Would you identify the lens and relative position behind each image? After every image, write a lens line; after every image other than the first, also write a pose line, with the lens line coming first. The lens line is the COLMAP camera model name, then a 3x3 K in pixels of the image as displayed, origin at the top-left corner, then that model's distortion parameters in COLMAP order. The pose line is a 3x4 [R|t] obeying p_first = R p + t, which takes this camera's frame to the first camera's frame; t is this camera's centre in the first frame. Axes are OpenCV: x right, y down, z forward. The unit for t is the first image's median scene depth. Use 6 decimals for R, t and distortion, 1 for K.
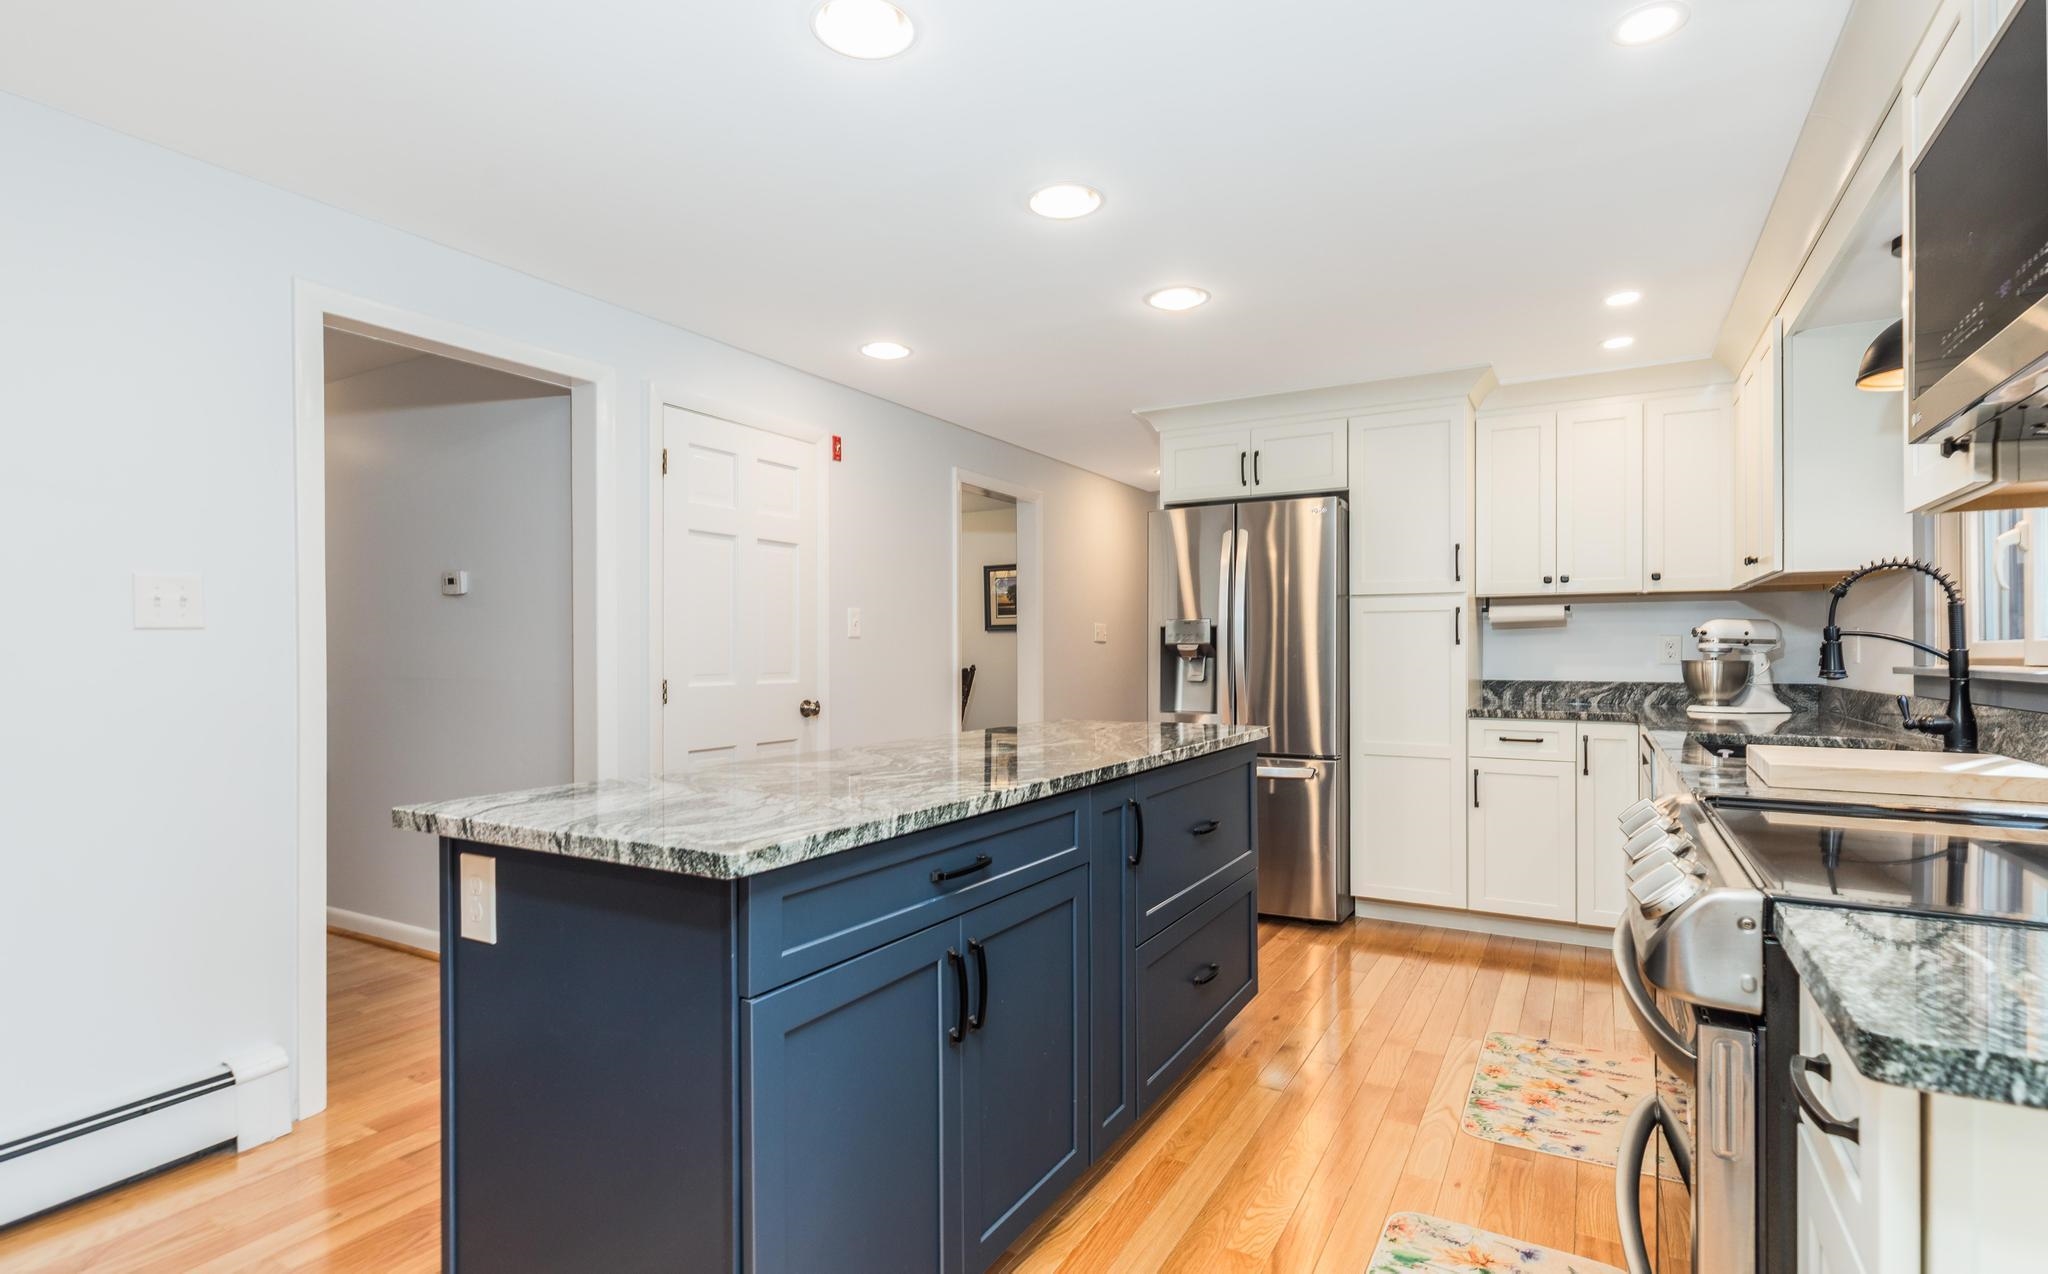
lens RADIAL K [[988.1, 0, 1021.4], [0, 988.1, 649.3], [0, 0, 1]] dist [0.006981, 0.000383]
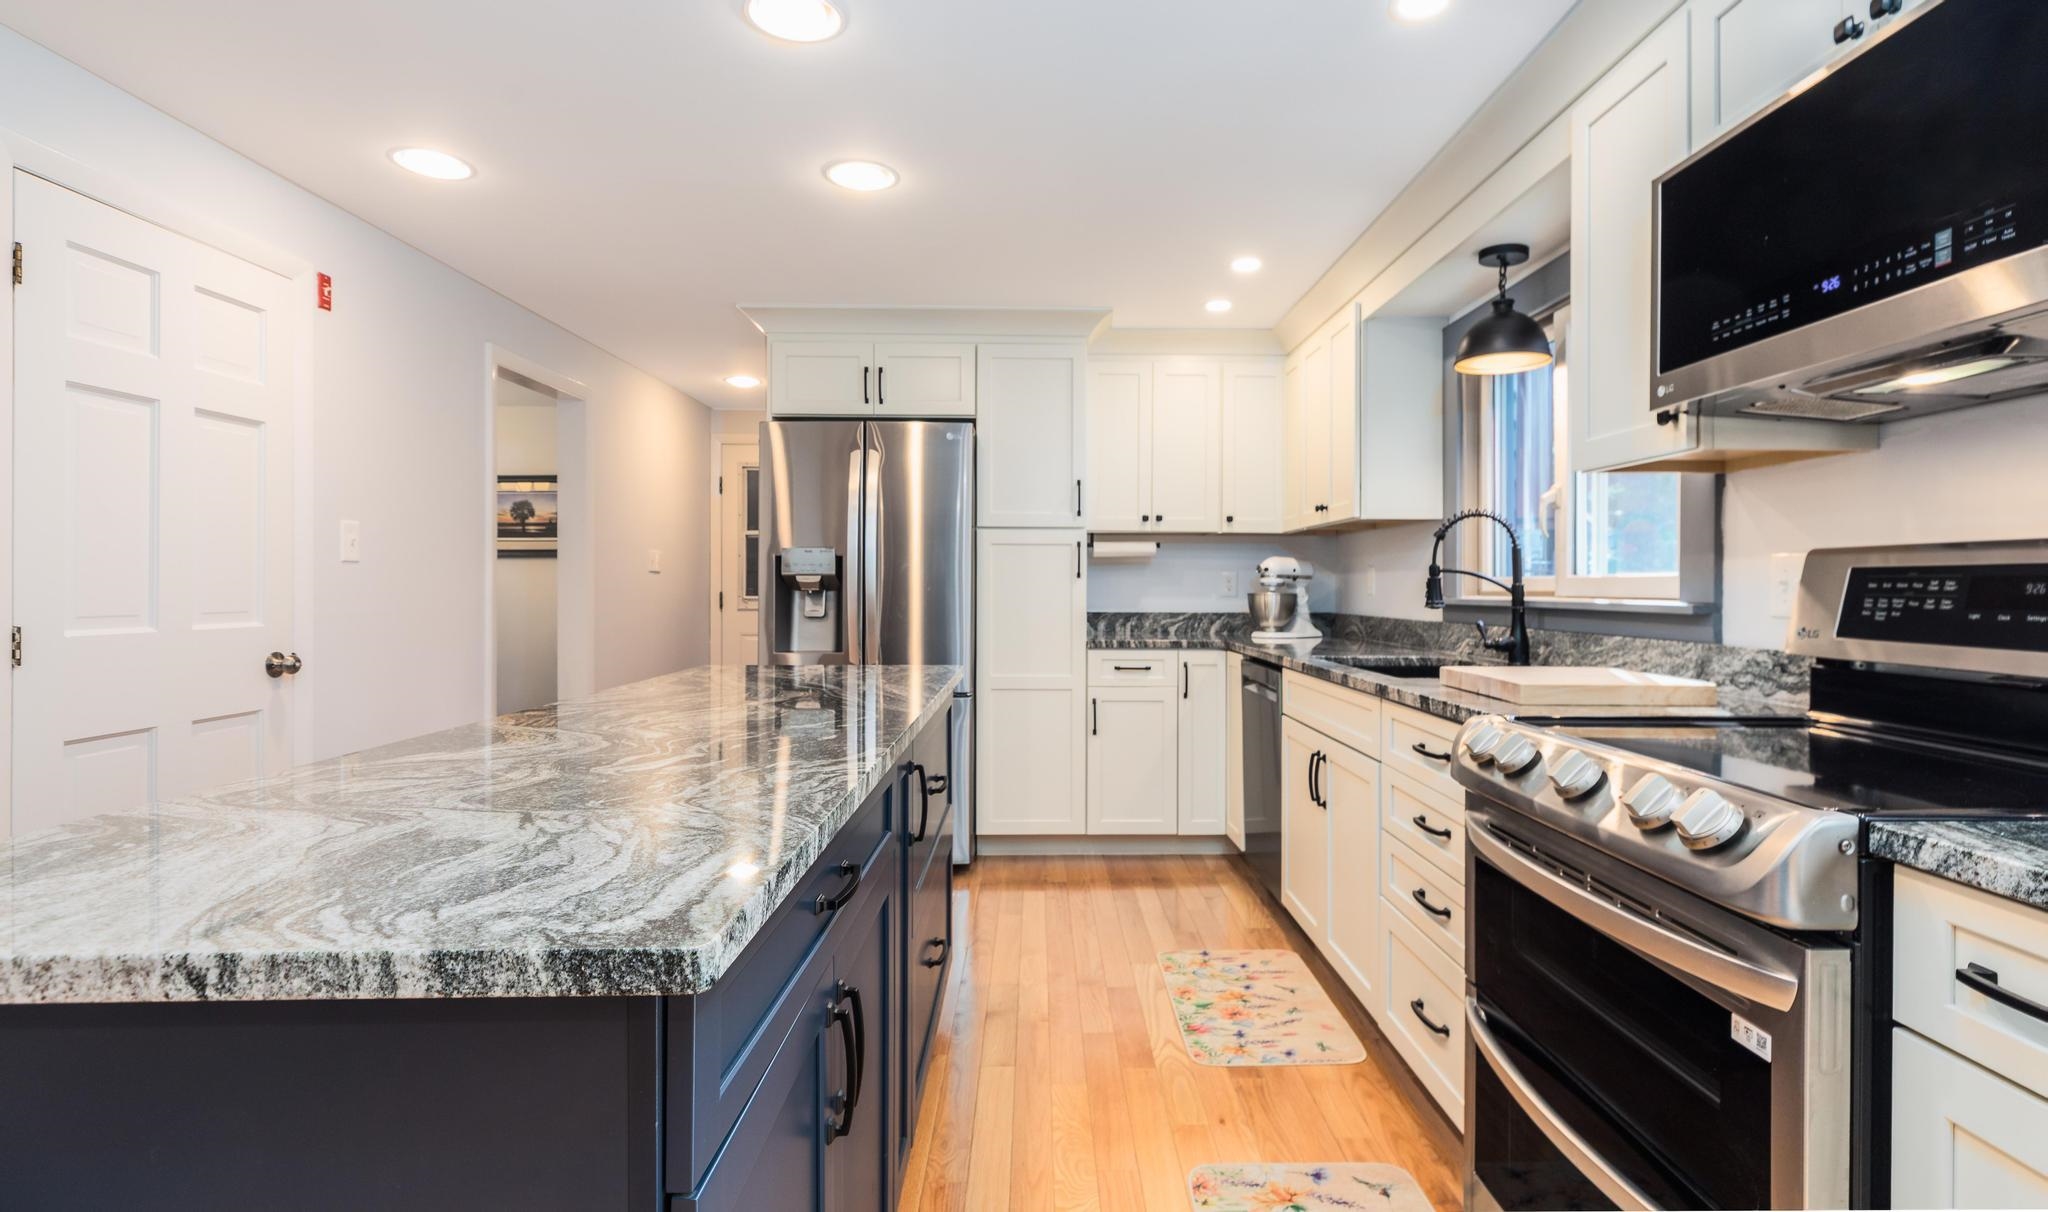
lens RADIAL K [[1003.2, 0, 1055.6], [0, 1003.2, 588.6], [0, 0, 1]] dist [0.007574, 0.000462]
pose [[0.853242, 0.001743, 0.521512, -0.129581], [-0.004901, 0.999977, 0.004675, 0.001609], [-0.521492, -0.006545, 0.853231, 0.131195]]
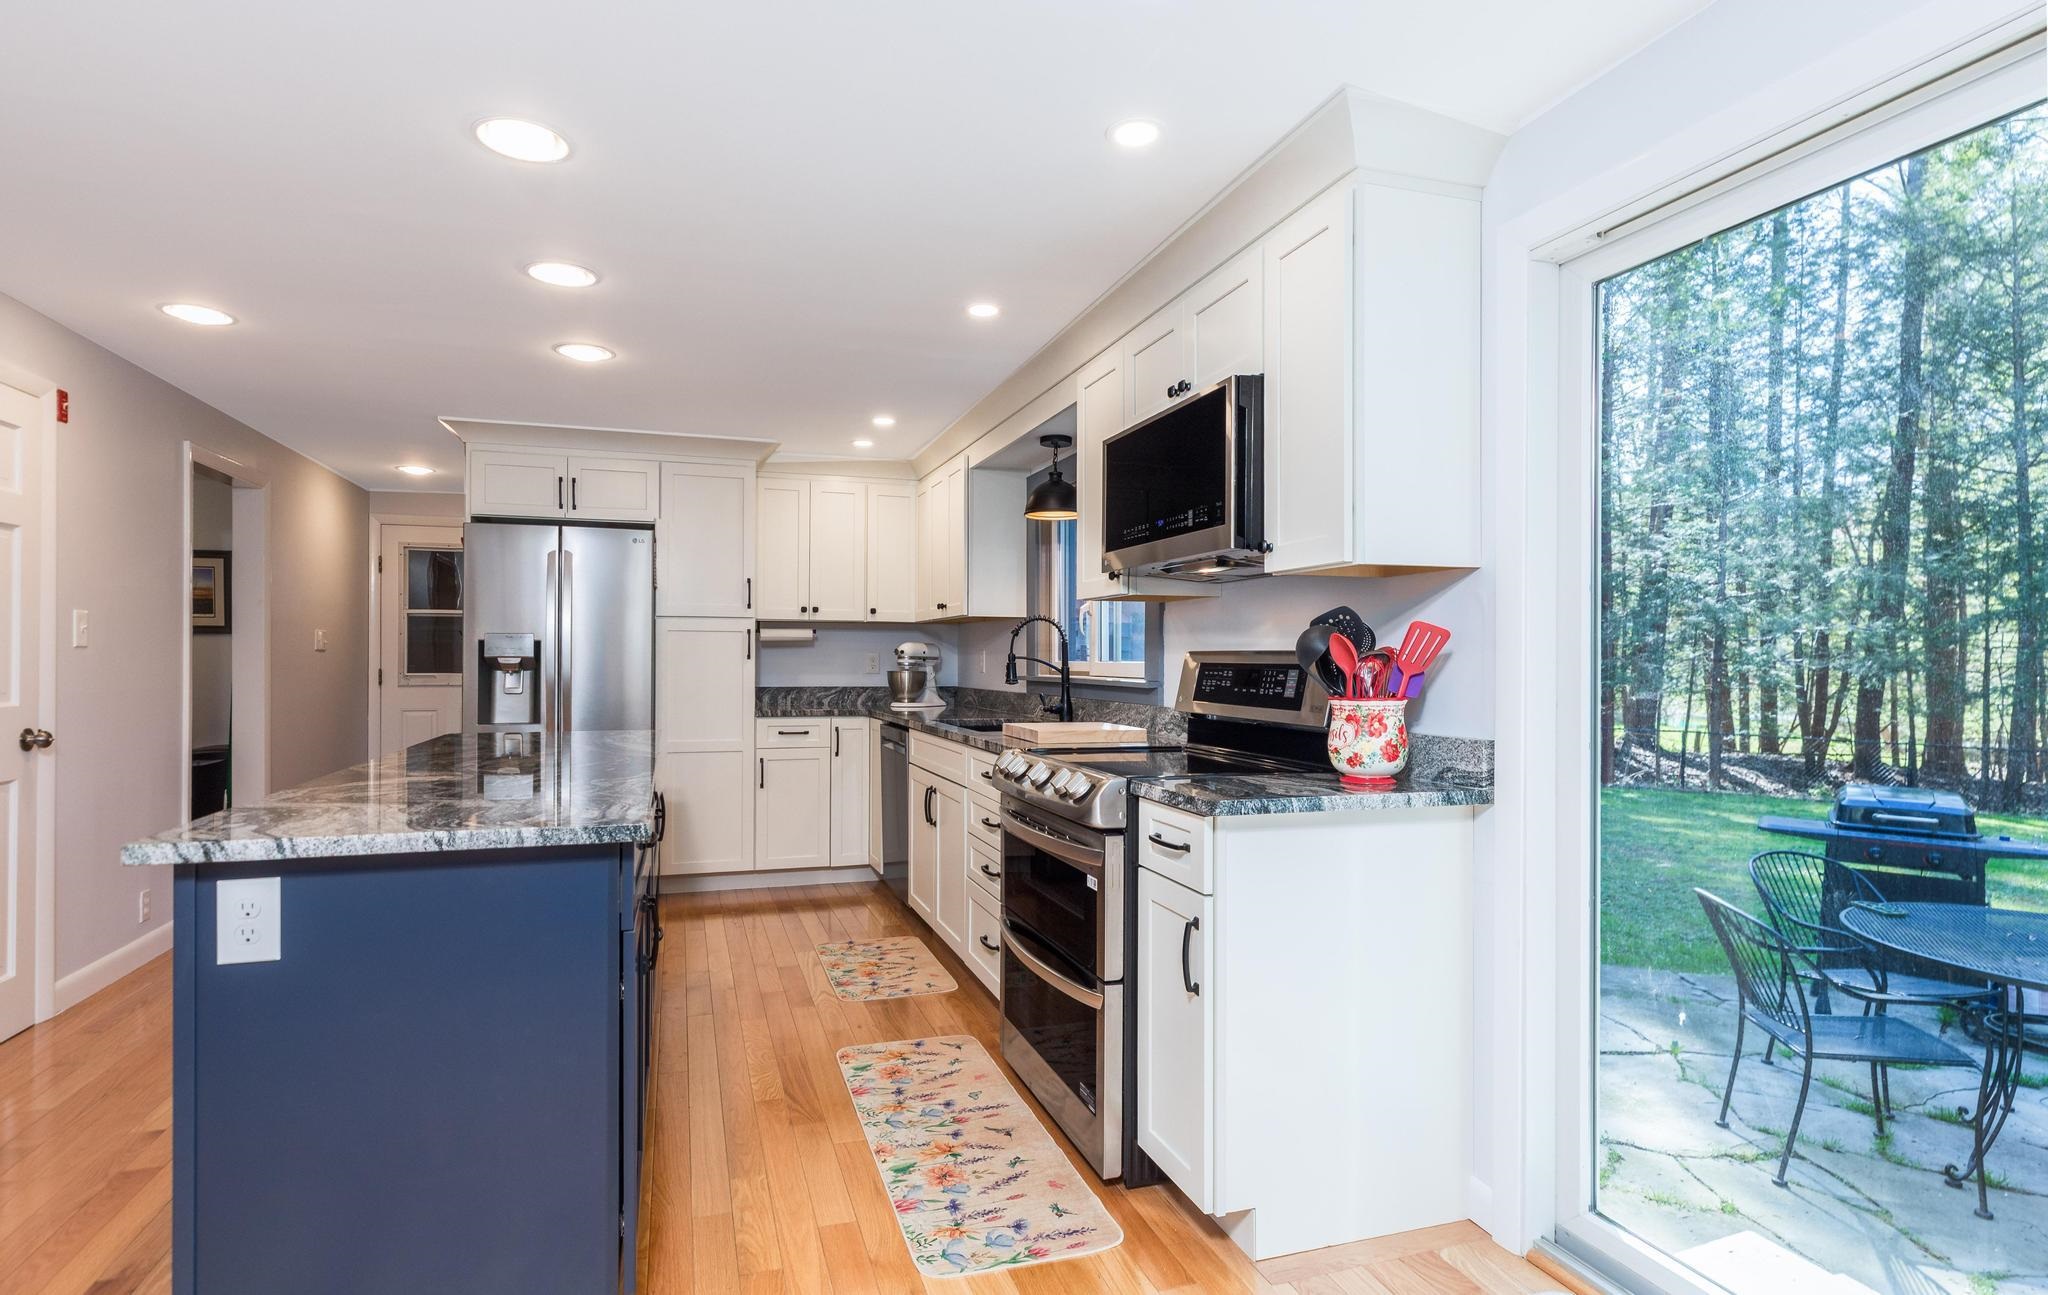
lens RADIAL K [[1026.4, 0, 997.1], [0, 1026.4, 656.3], [0, 0, 1]] dist [0.002042, 0.000305]
pose [[0.674576, 0.004588, 0.738191, -0.320112], [-0.006933, 0.999976, 0.000121, -0.011282], [-0.738173, -0.005200, 0.674591, -0.109366]]
